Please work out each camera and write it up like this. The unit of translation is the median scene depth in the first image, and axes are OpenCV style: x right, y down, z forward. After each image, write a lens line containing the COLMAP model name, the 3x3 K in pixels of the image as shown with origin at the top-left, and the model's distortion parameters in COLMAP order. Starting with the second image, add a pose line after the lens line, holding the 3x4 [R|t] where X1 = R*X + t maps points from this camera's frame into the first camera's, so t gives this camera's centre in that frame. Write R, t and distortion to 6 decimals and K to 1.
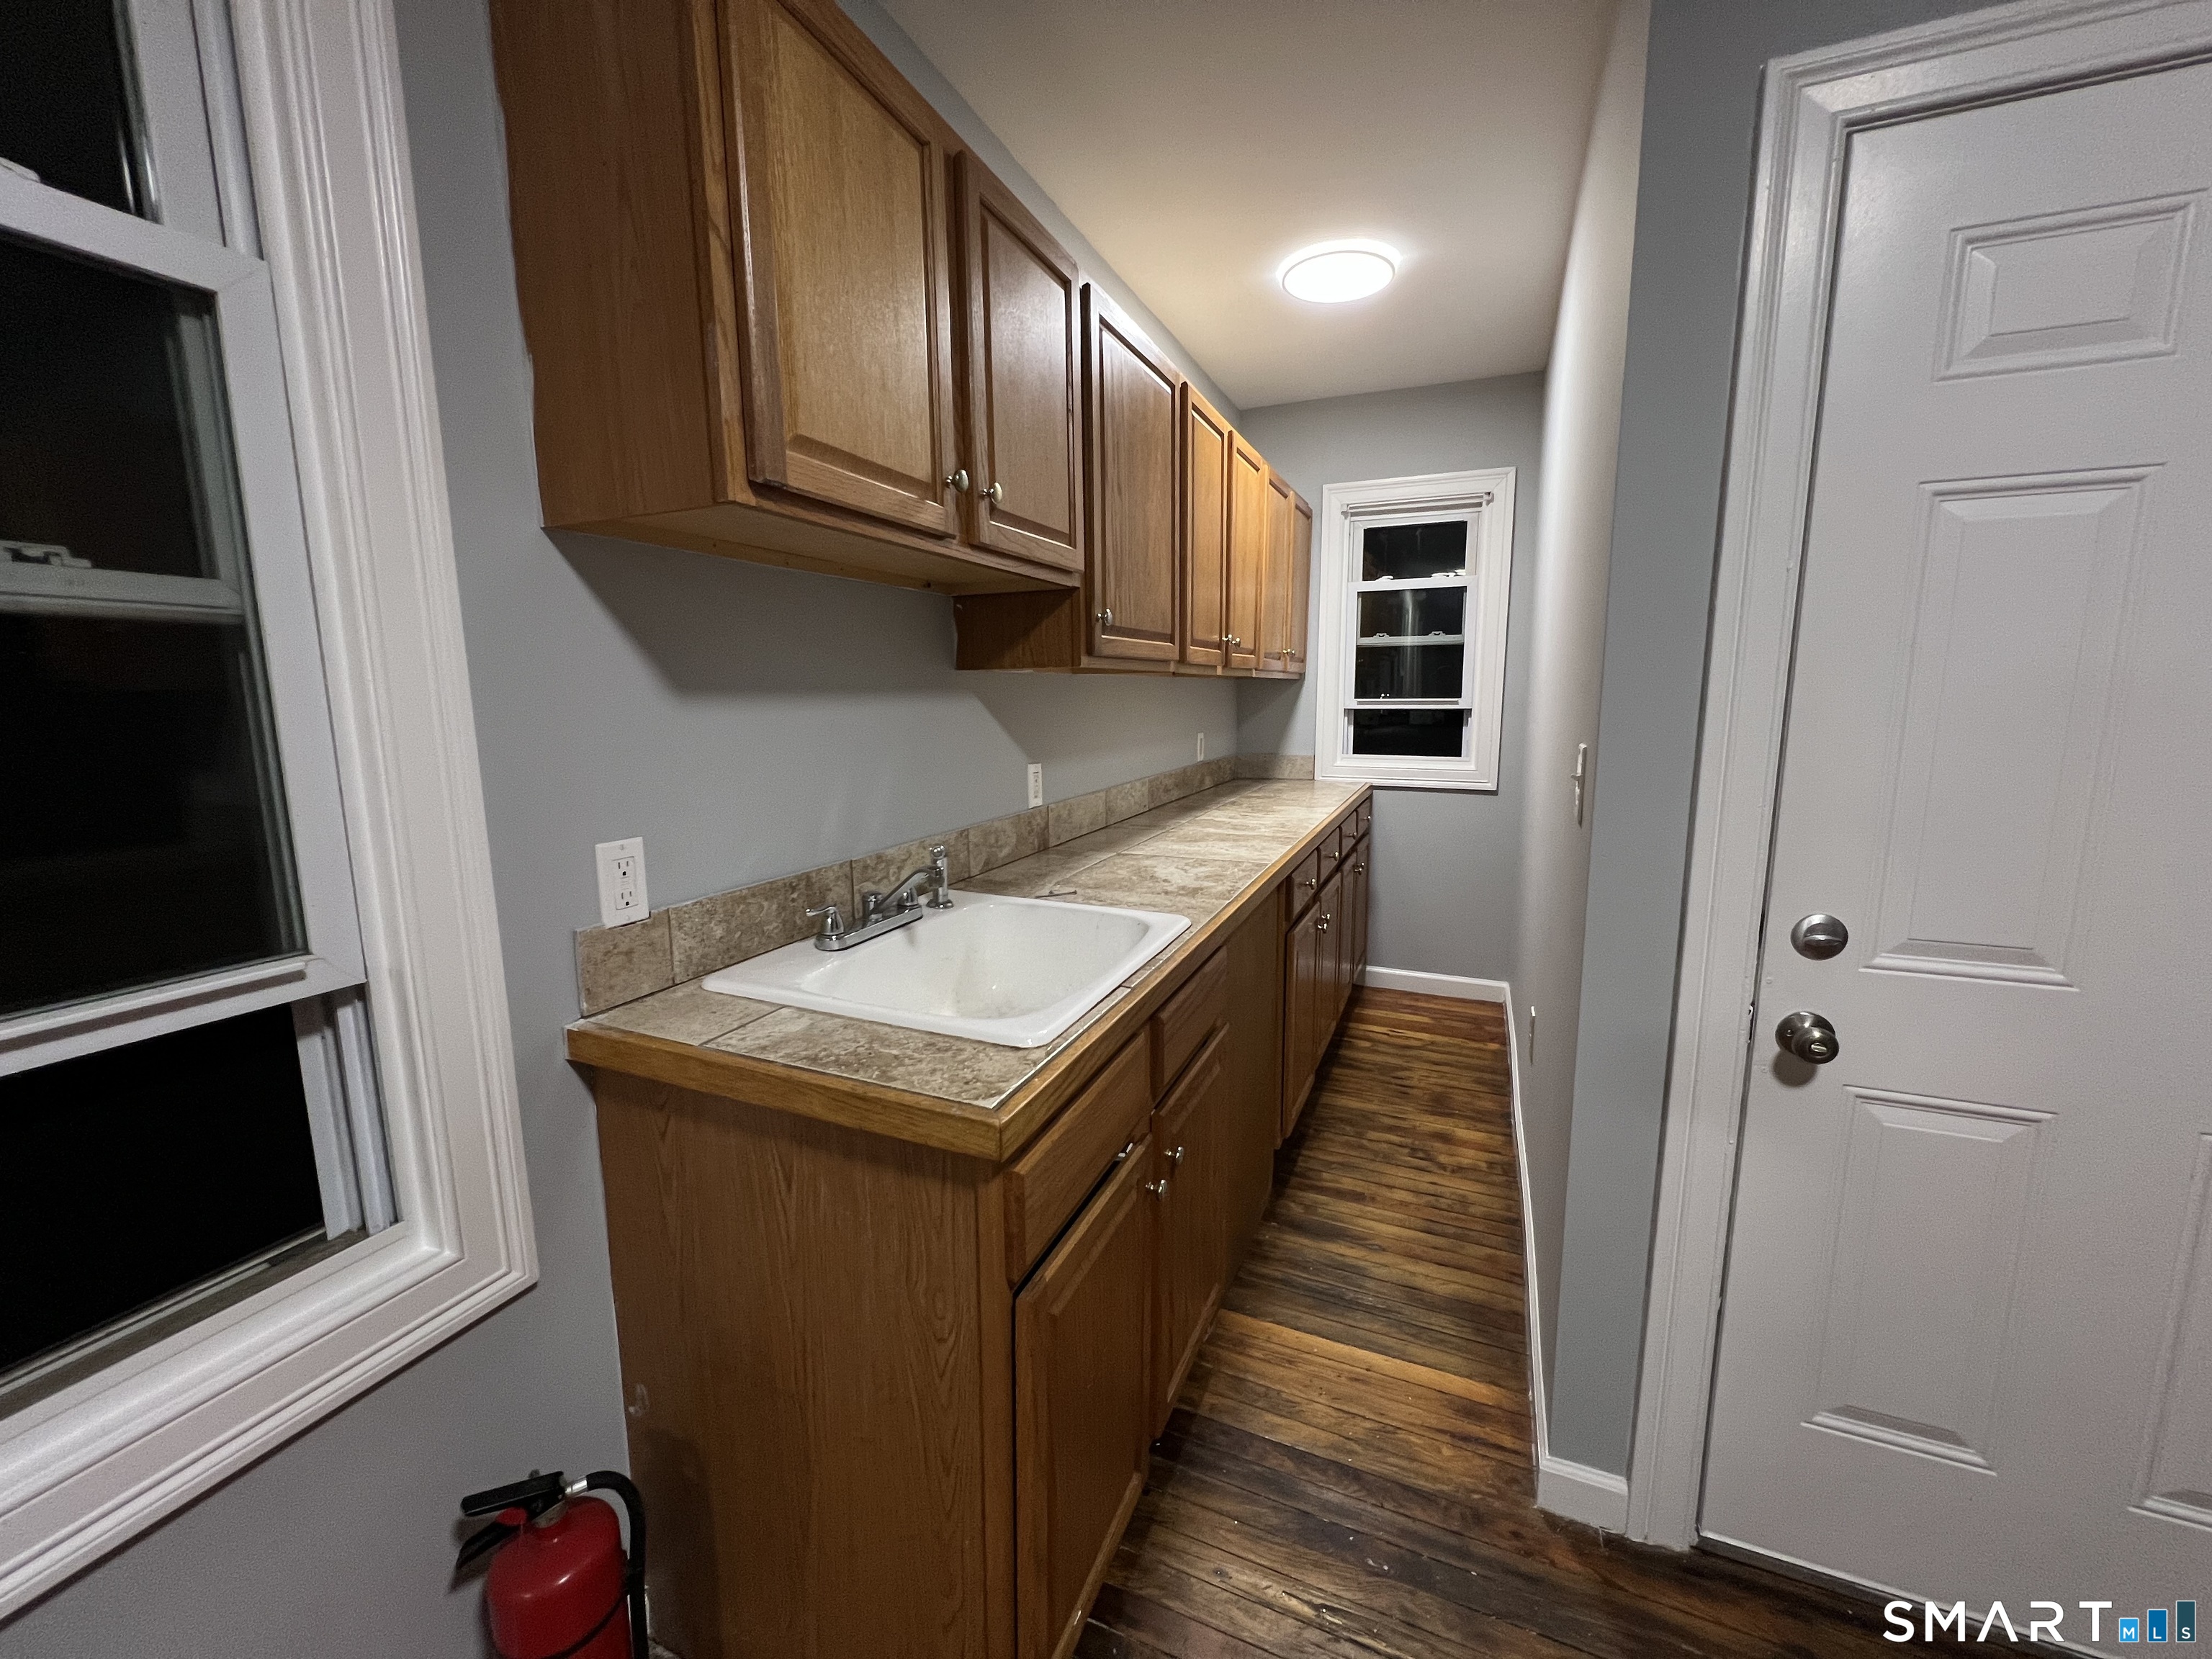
lens RADIAL K [[882.8, 0, 1110.0], [0, 882.8, 821.0], [0, 0, 1]] dist [-0.002936, 0.000679]
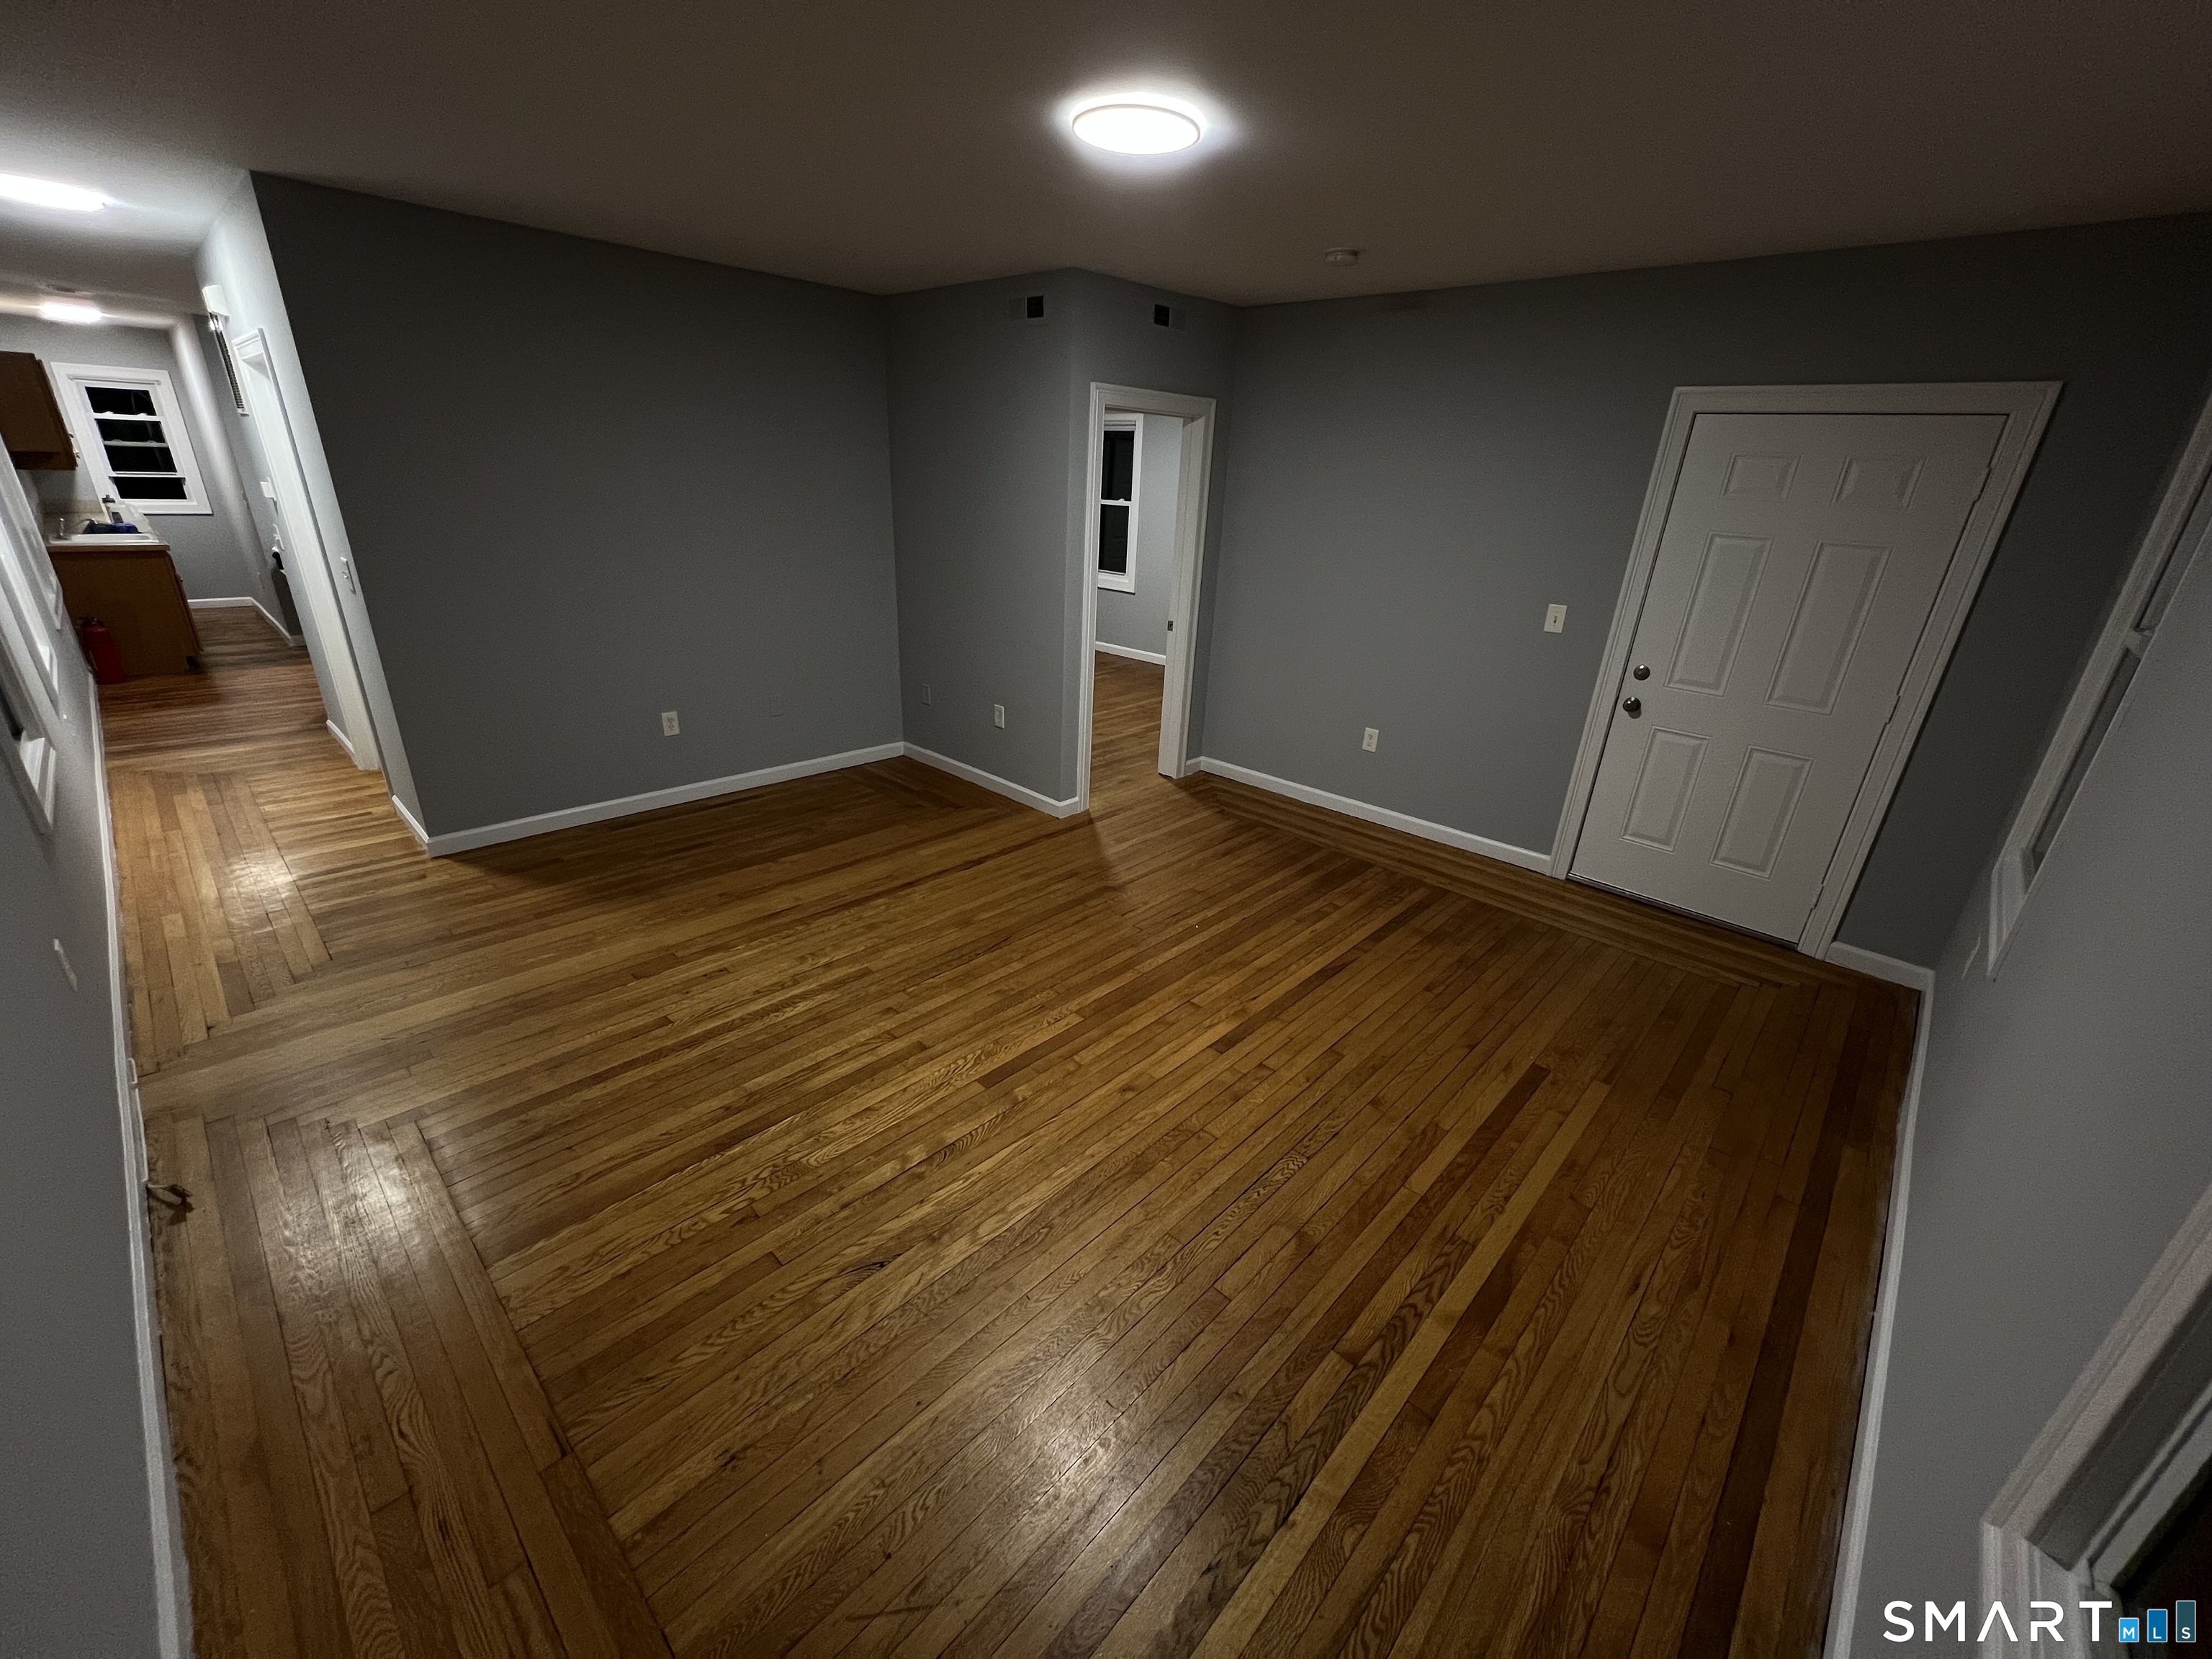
lens RADIAL K [[882.8, 0, 1097.8], [0, 882.8, 821.6], [0, 0, 1]] dist [-0.002936, 0.000679]
pose [[0.346299, -0.334002, 0.876653, -1.089873], [0.092782, 0.942086, 0.322281, 0.202931], [-0.933525, -0.030268, 0.357232, -2.097229]]
